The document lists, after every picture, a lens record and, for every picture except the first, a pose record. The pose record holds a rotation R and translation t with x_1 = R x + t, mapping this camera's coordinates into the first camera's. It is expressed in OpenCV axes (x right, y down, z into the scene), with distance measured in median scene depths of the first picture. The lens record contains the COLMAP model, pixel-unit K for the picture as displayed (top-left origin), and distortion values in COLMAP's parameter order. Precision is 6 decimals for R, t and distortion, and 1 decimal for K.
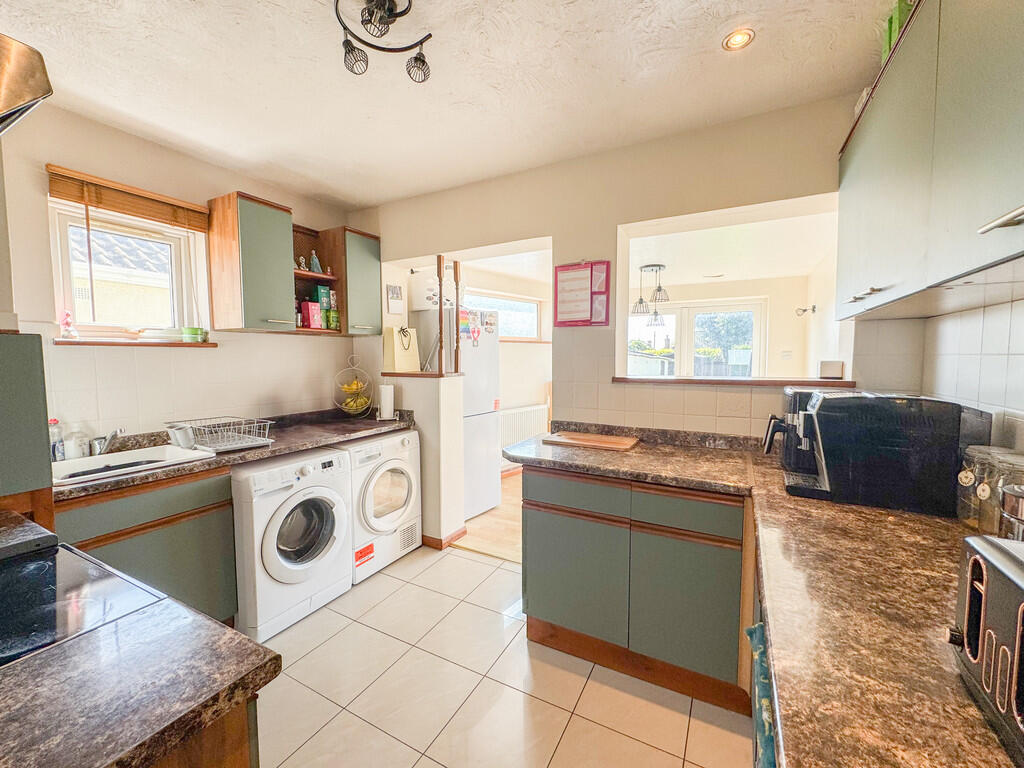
lens RADIAL K [[417.8, 0, 512.0], [0, 417.8, 384.0], [0, 0, 1]] dist [-0.000546, -0.000199]
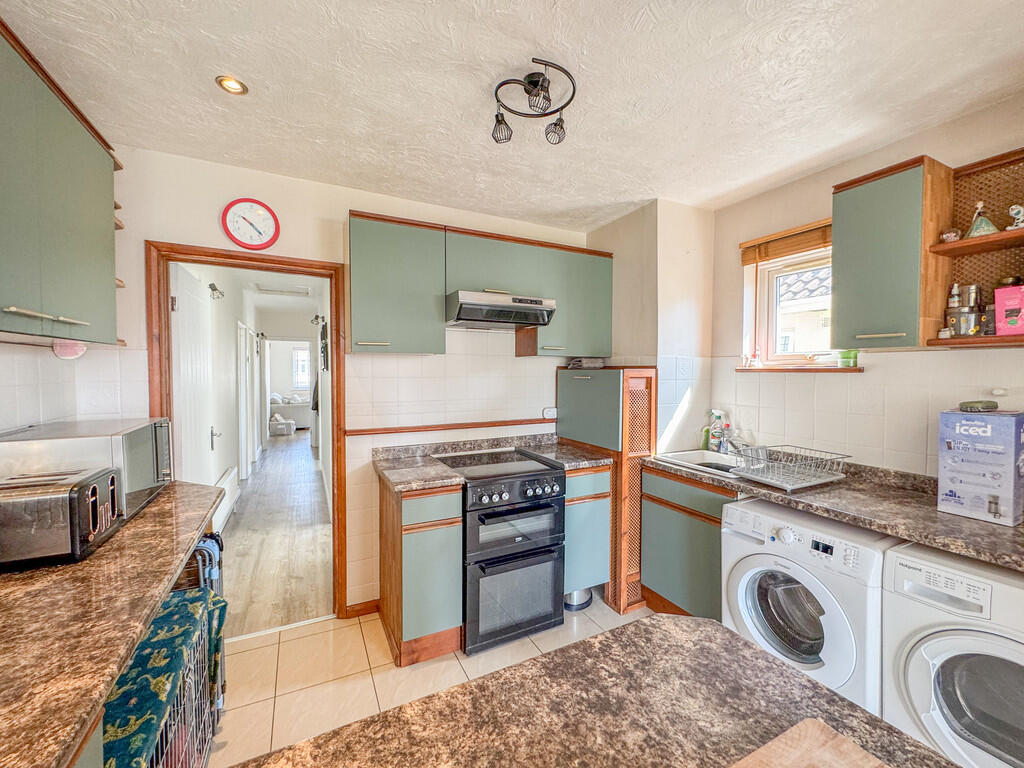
lens RADIAL K [[417.8, 0, 512.0], [0, 417.8, 384.0], [0, 0, 1]] dist [-0.000546, -0.000199]
pose [[-0.572418, 0.027748, -0.819493, 0.489044], [-0.055022, 0.995875, 0.072153, -0.114423], [0.818114, 0.086392, -0.568530, 1.186189]]
